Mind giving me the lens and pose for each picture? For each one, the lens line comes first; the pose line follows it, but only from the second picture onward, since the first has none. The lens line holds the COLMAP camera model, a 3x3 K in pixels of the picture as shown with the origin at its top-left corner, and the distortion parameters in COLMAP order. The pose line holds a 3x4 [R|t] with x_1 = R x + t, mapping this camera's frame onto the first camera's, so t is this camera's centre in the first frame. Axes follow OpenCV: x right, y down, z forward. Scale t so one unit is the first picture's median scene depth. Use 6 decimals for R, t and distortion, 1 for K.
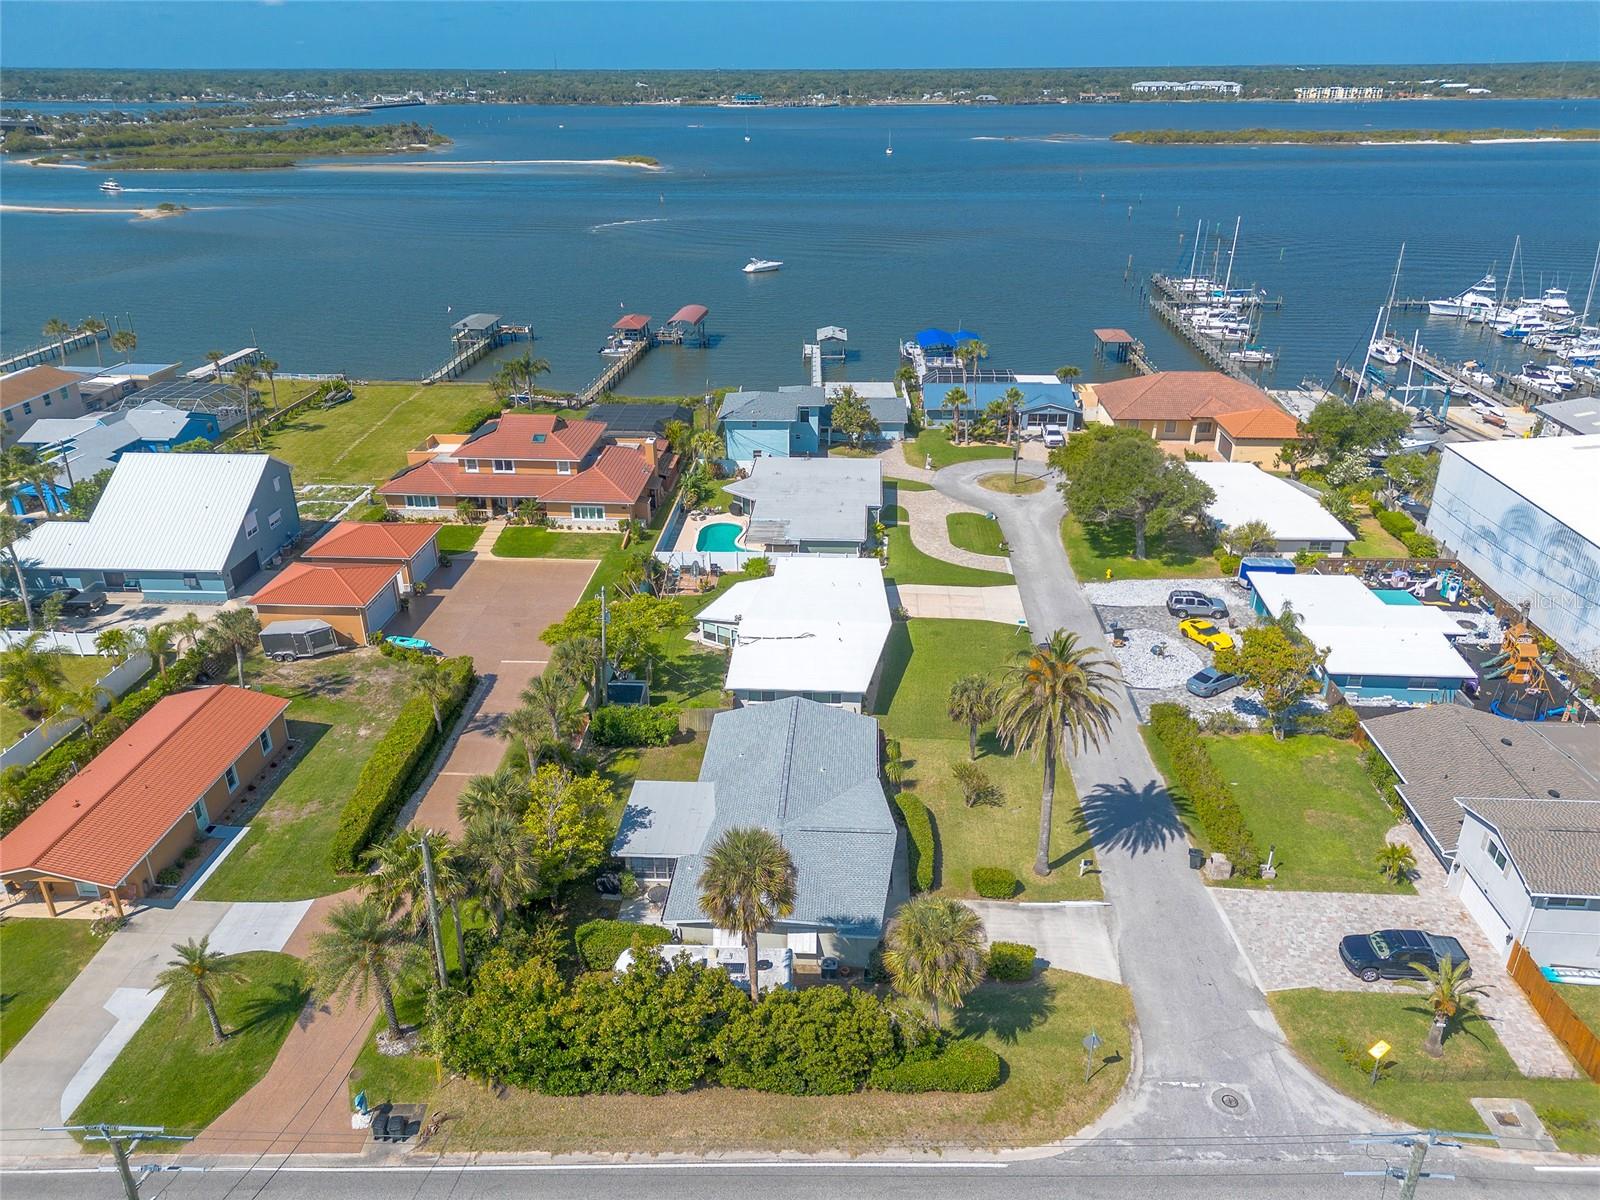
lens RADIAL K [[1121.8, 0, 797.9], [0, 1121.8, 610.7], [0, 0, 1]] dist [0.078759, -0.079264]
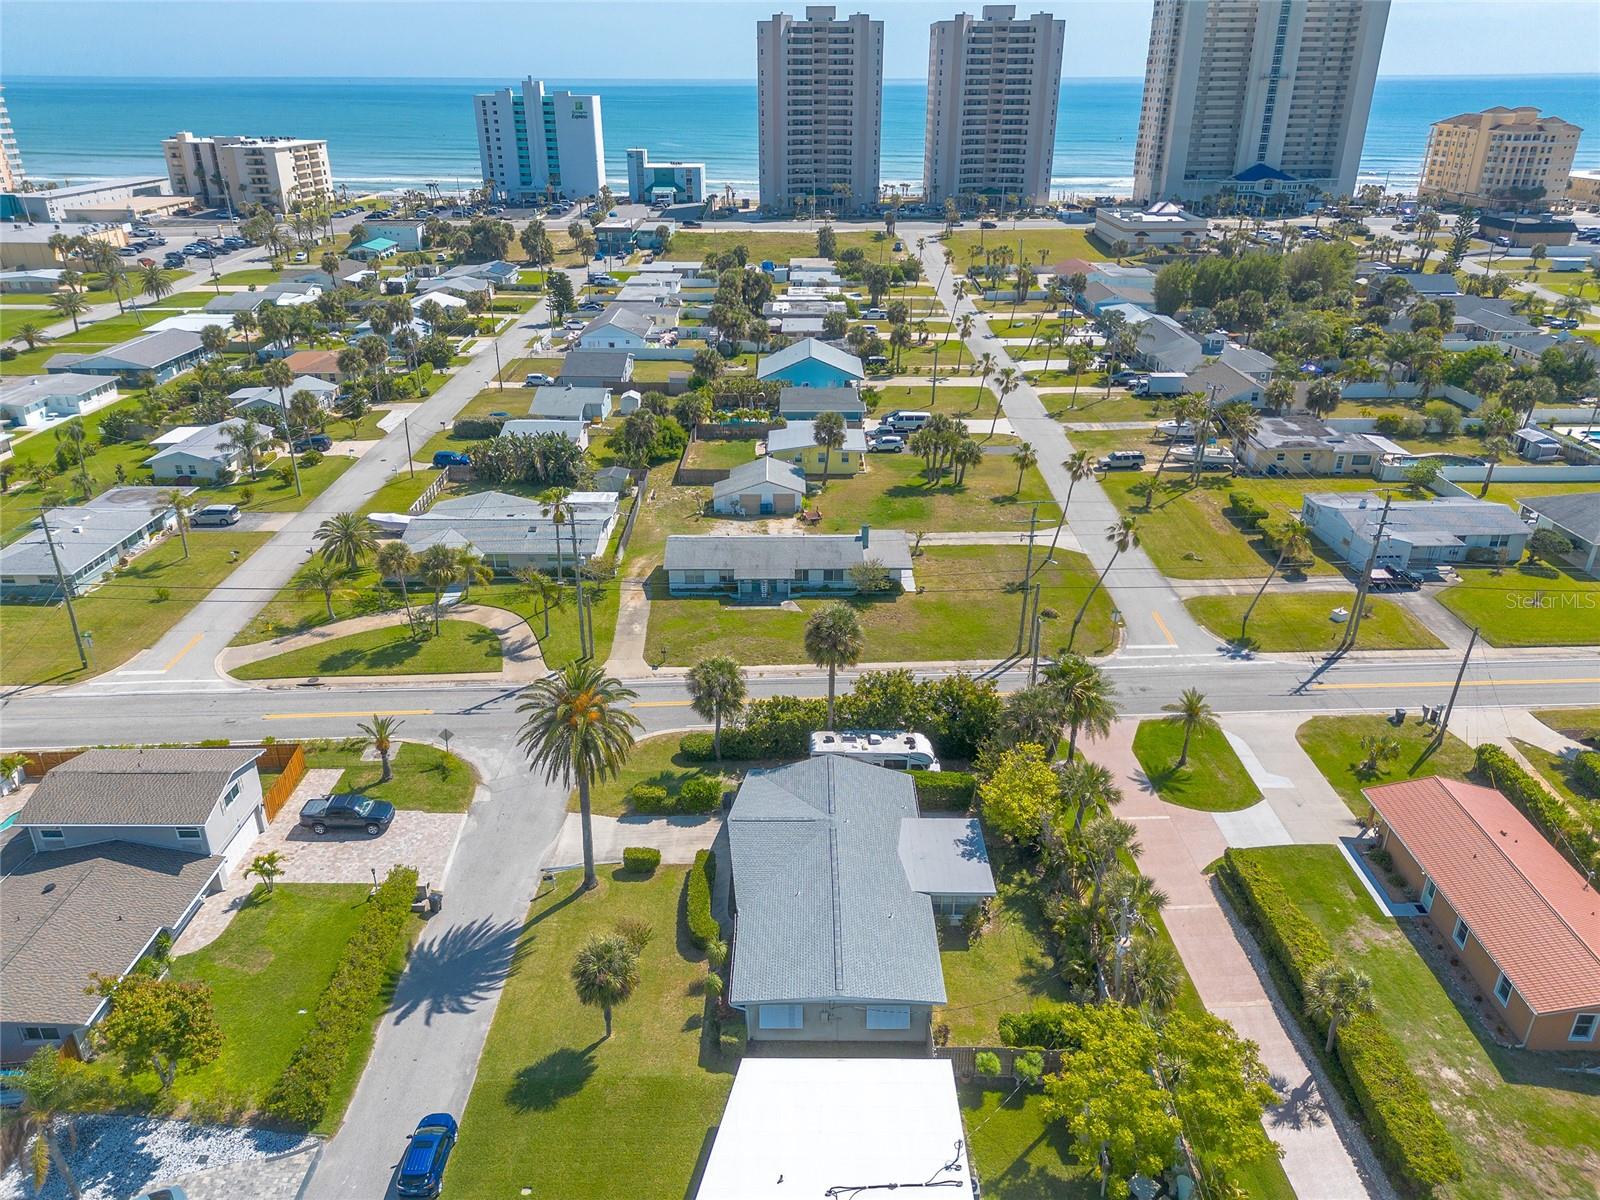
lens RADIAL K [[1121.8, 0, 797.9], [0, 1121.8, 610.7], [0, 0, 1]] dist [0.078759, -0.079264]
pose [[-0.998341, 0.029063, -0.049697, 0.037593], [-0.020133, 0.632468, 0.774325, -0.442414], [0.053936, 0.774041, -0.630833, 0.854540]]
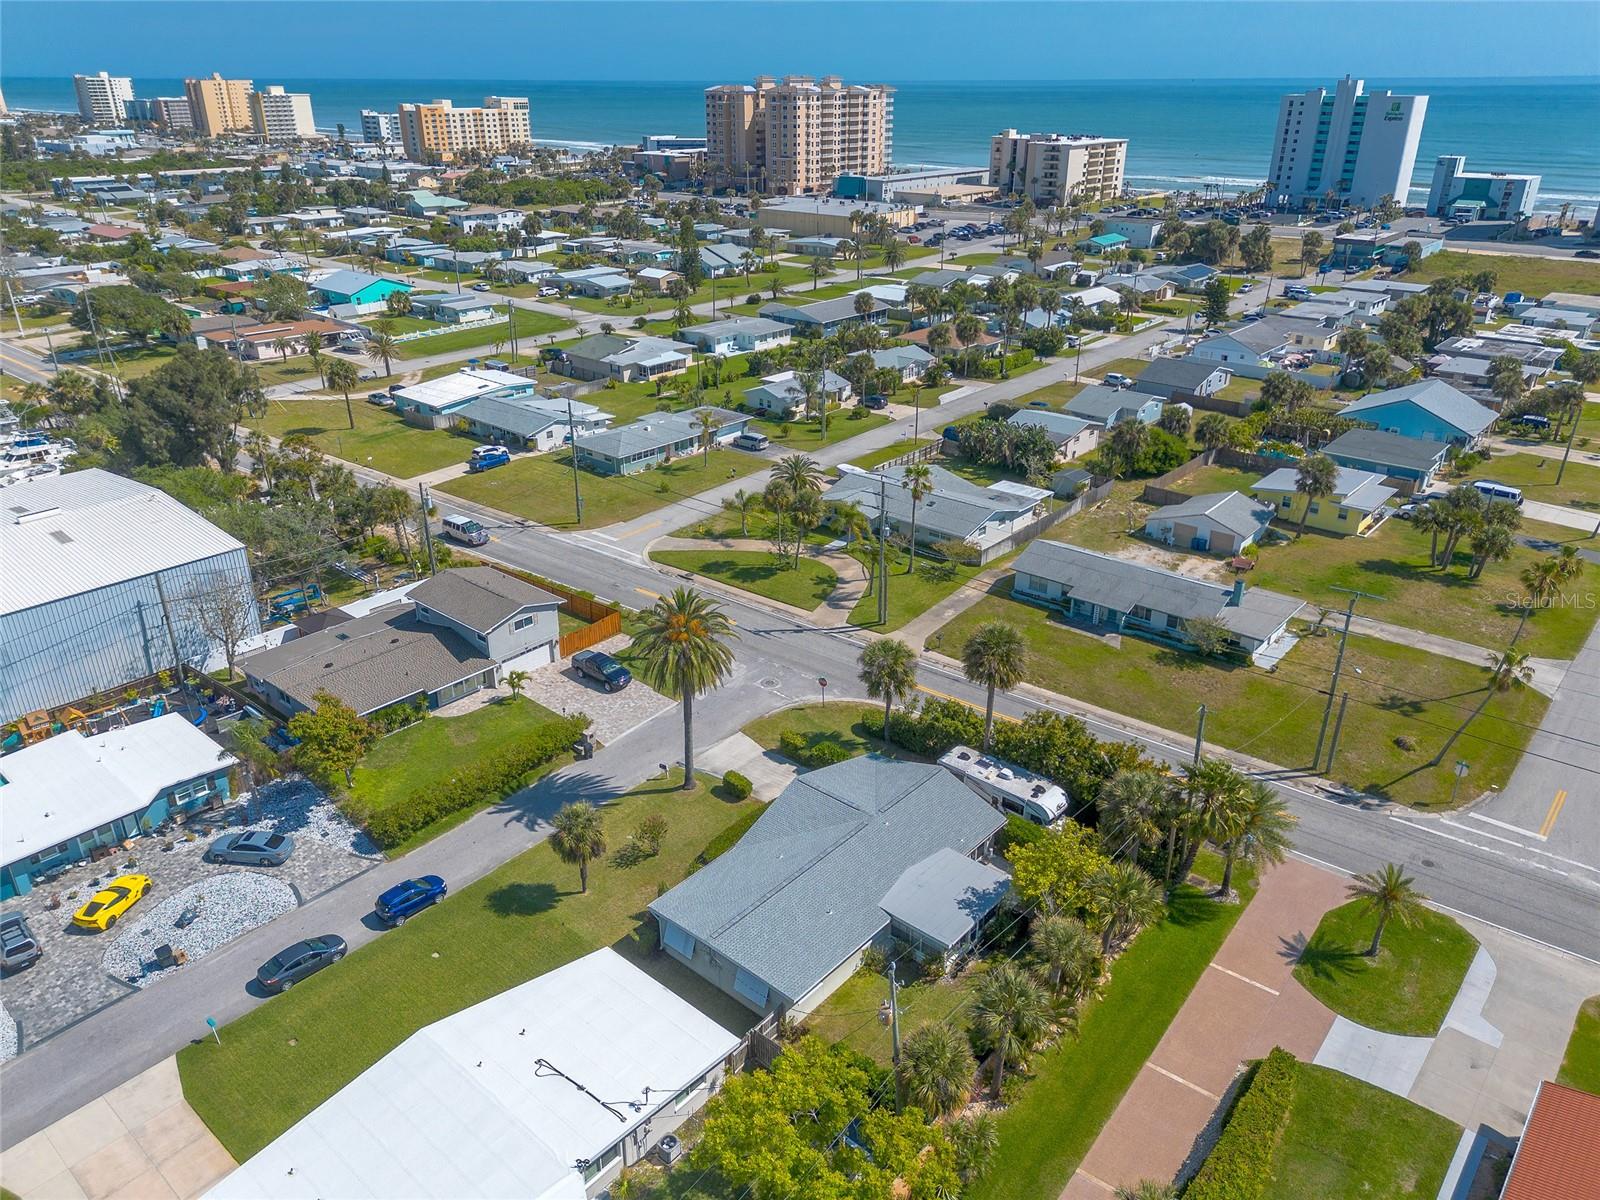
lens RADIAL K [[1121.8, 0, 797.9], [0, 1121.8, 610.7], [0, 0, 1]] dist [0.078759, -0.079264]
pose [[-0.793650, -0.255133, 0.552292, -0.287077], [0.265152, 0.671998, 0.691458, -0.406395], [-0.547553, 0.695217, -0.465682, 0.787118]]
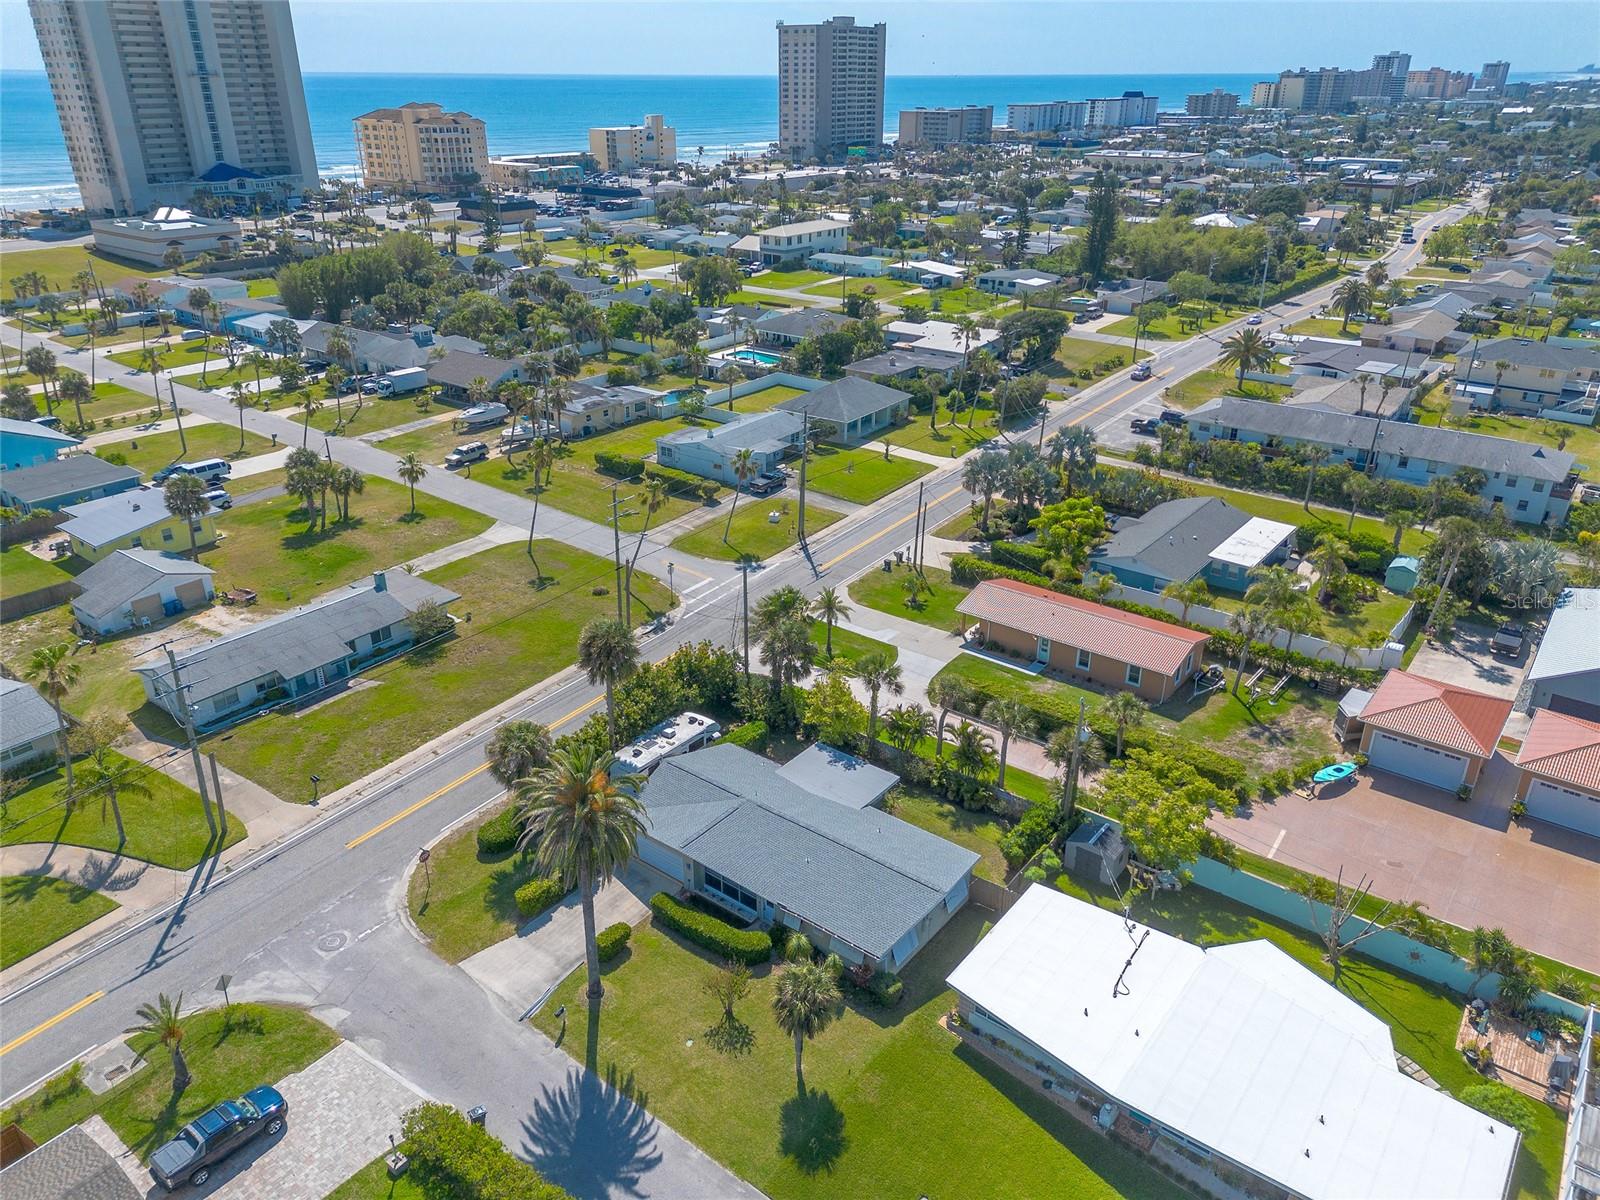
lens RADIAL K [[1121.8, 0, 797.9], [0, 1121.8, 610.7], [0, 0, 1]] dist [0.078759, -0.079264]
pose [[-0.564543, 0.356810, -0.744297, 0.409662], [-0.354801, 0.709275, 0.609135, -0.365074], [0.745257, 0.607960, -0.273820, 0.685488]]
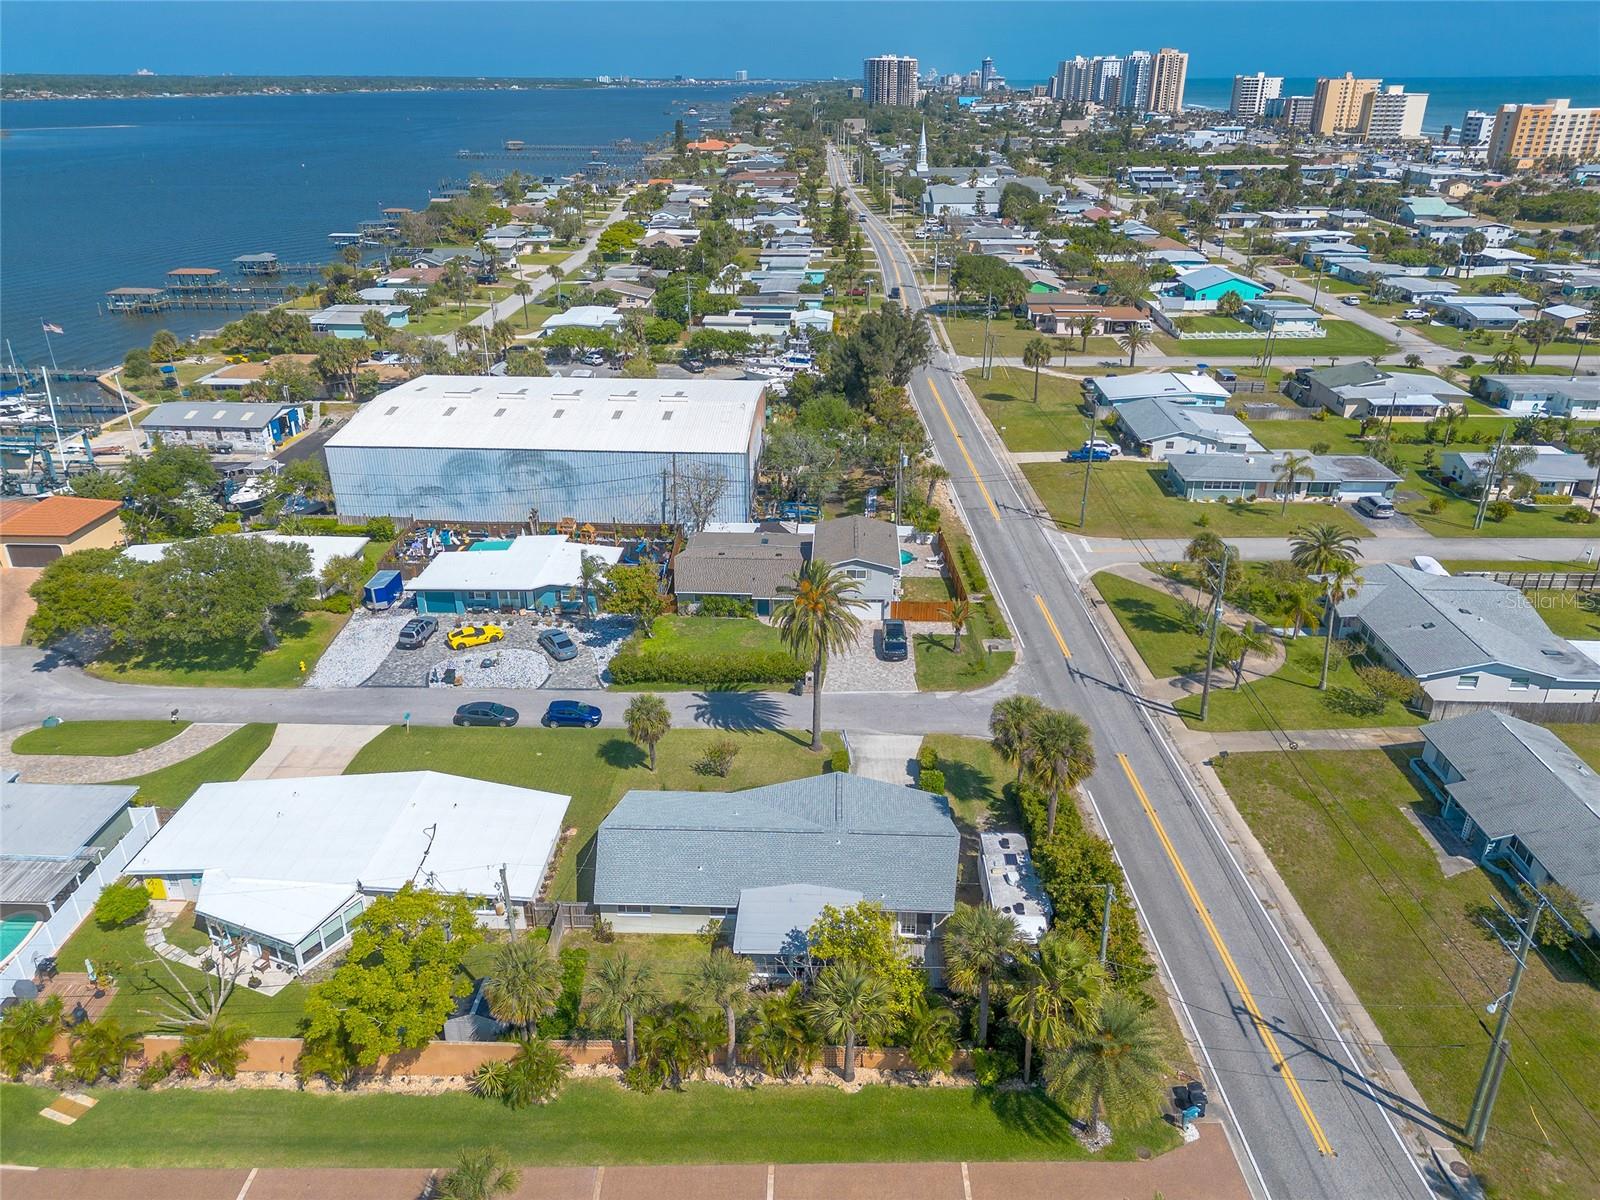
lens RADIAL K [[1121.8, 0, 797.9], [0, 1121.8, 610.7], [0, 0, 1]] dist [0.078759, -0.079264]
pose [[-0.020354, -0.422351, 0.906204, -0.506331], [0.430636, 0.814300, 0.389190, -0.234498], [-0.902296, 0.398165, 0.165306, 0.427618]]
